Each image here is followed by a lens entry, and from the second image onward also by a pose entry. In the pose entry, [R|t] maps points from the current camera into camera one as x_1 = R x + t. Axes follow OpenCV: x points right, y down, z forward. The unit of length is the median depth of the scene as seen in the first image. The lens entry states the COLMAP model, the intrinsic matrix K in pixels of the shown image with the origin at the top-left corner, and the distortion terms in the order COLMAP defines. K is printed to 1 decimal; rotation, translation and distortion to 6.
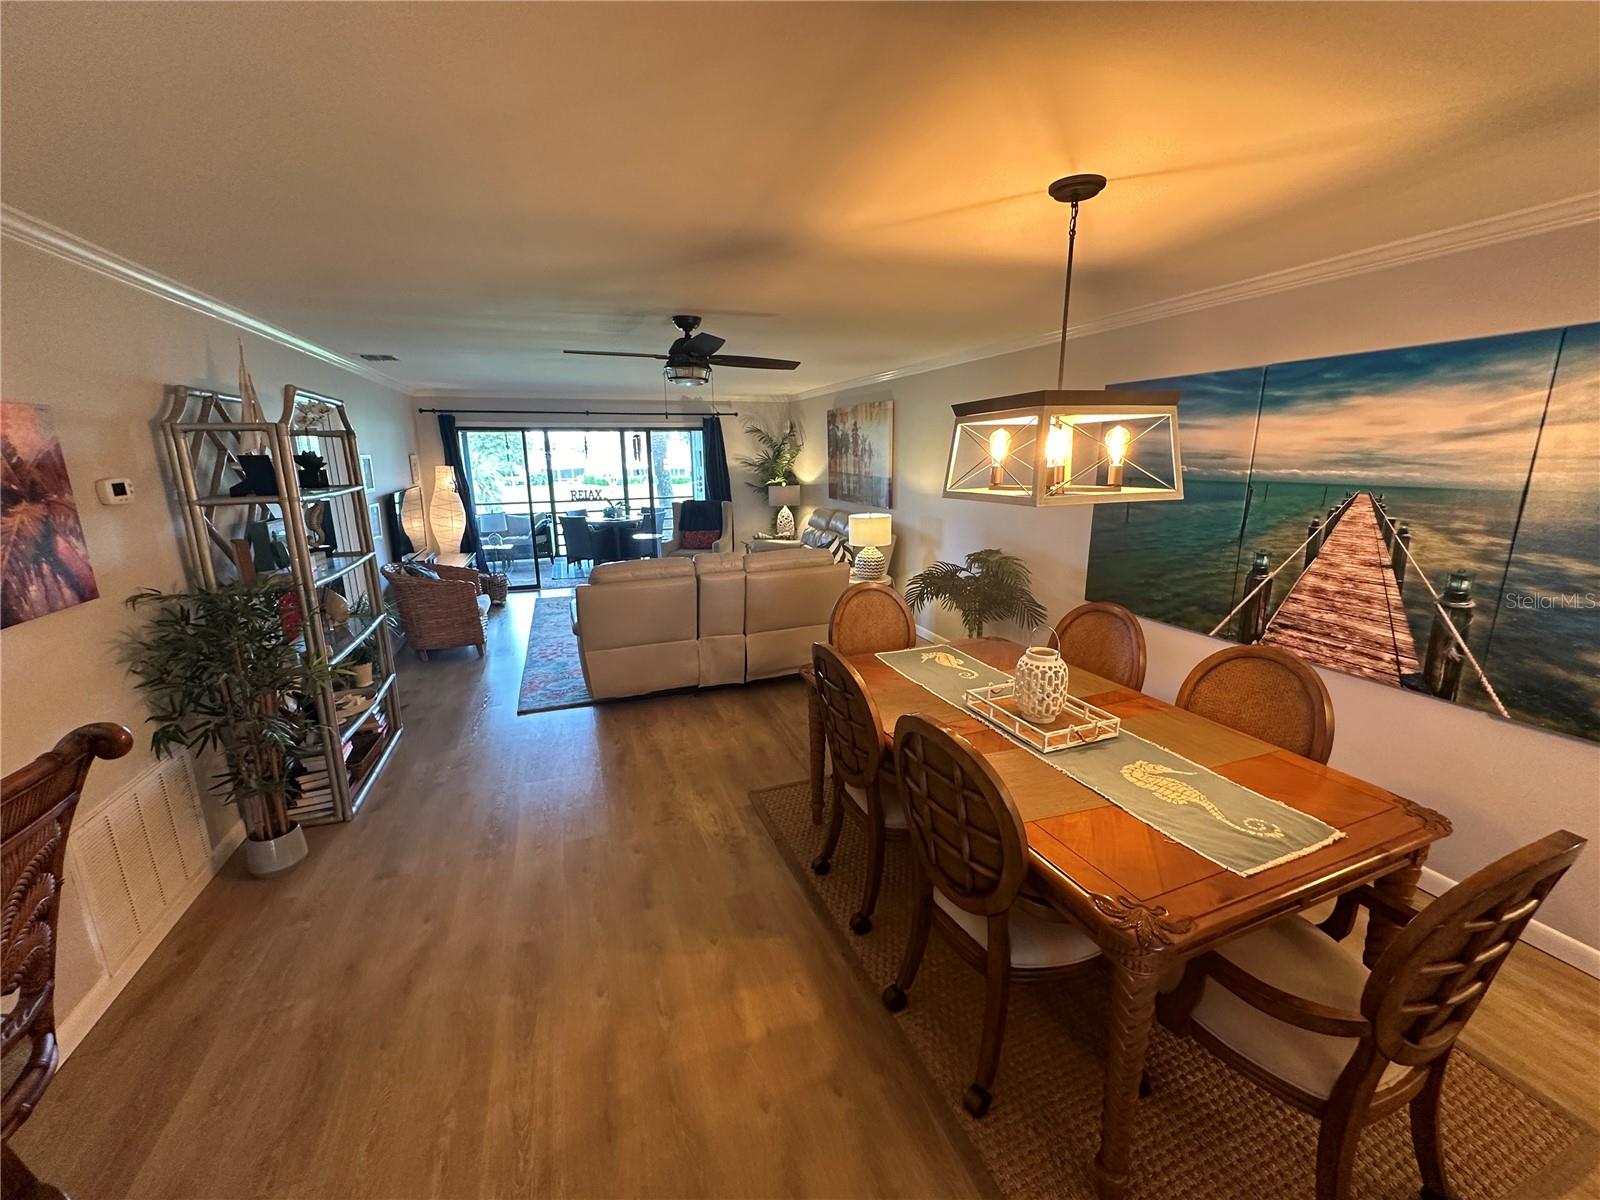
lens RADIAL K [[637.0, 0, 803.9], [0, 637.0, 595.1], [0, 0, 1]] dist [0.002587, -0.000059]
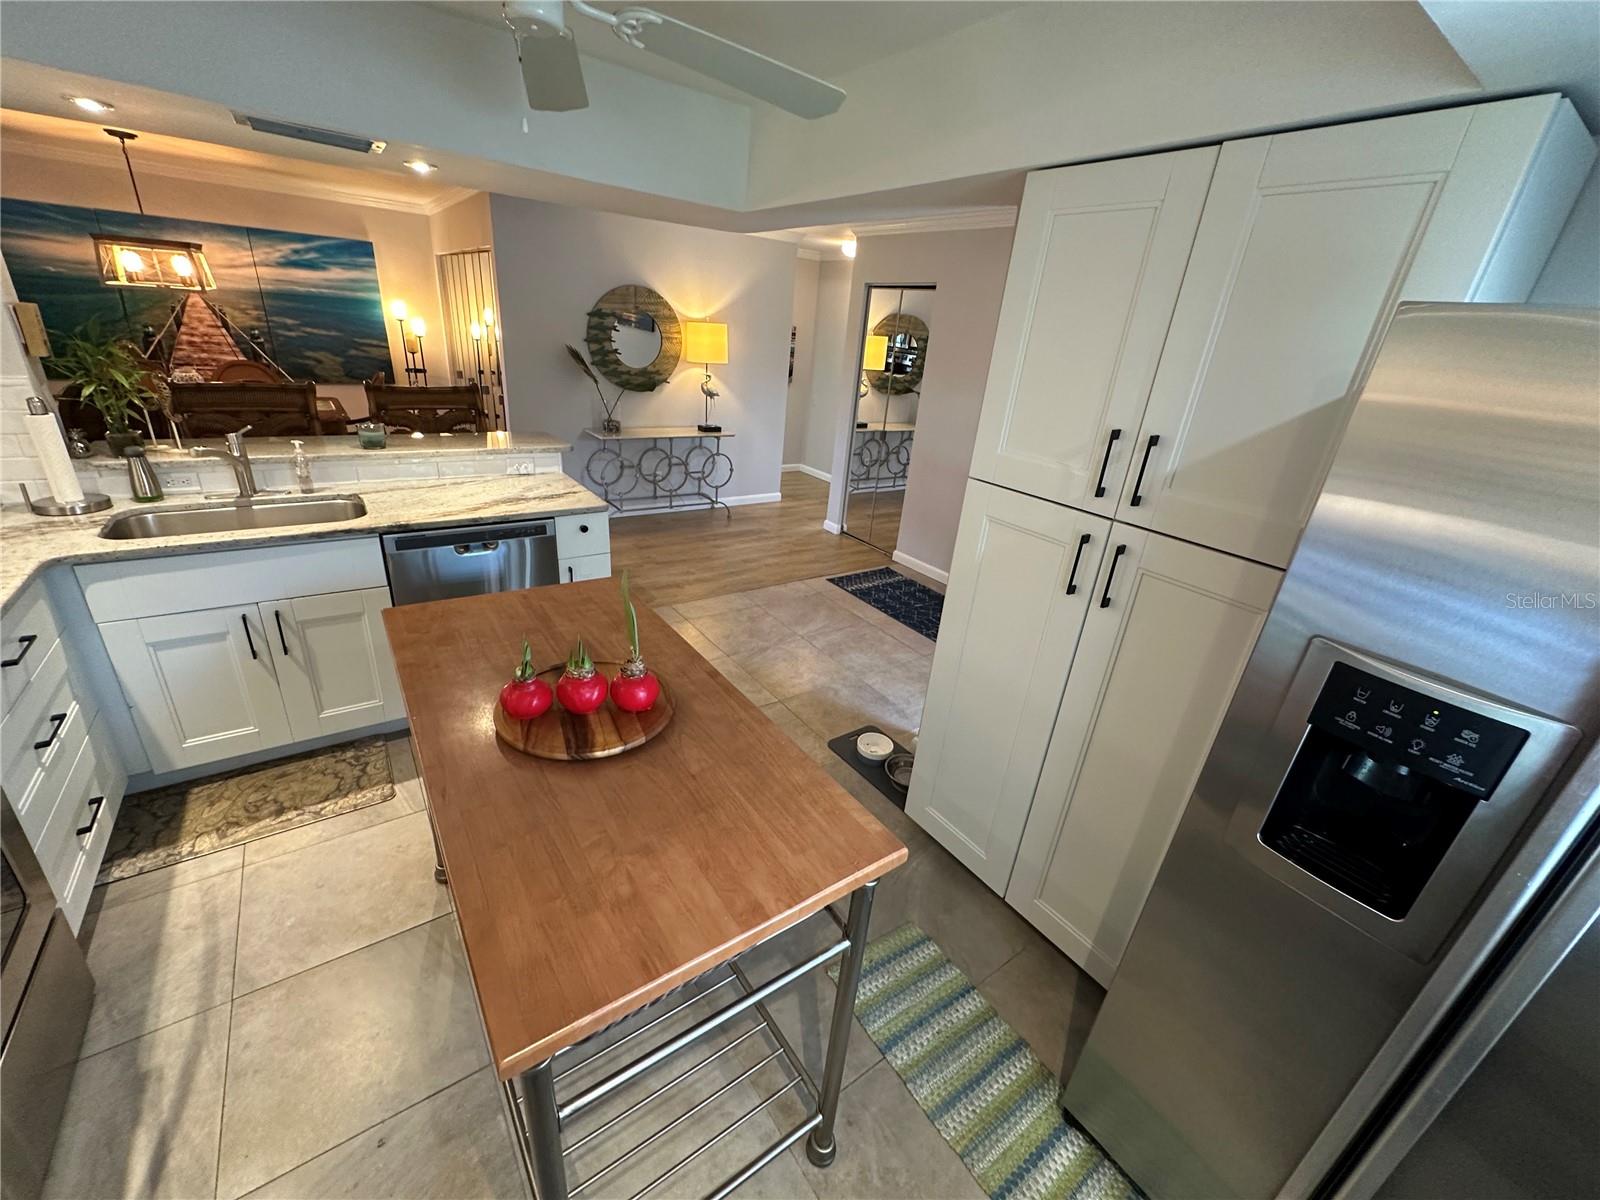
lens RADIAL K [[637.0, 0, 800.5], [0, 637.0, 602.9], [0, 0, 1]] dist [0.002587, -0.000059]
pose [[-0.238399, -0.397714, 0.885997, -1.963624], [0.137485, 0.889292, 0.436186, 0.119894], [-0.961387, 0.225797, -0.157326, -0.404174]]
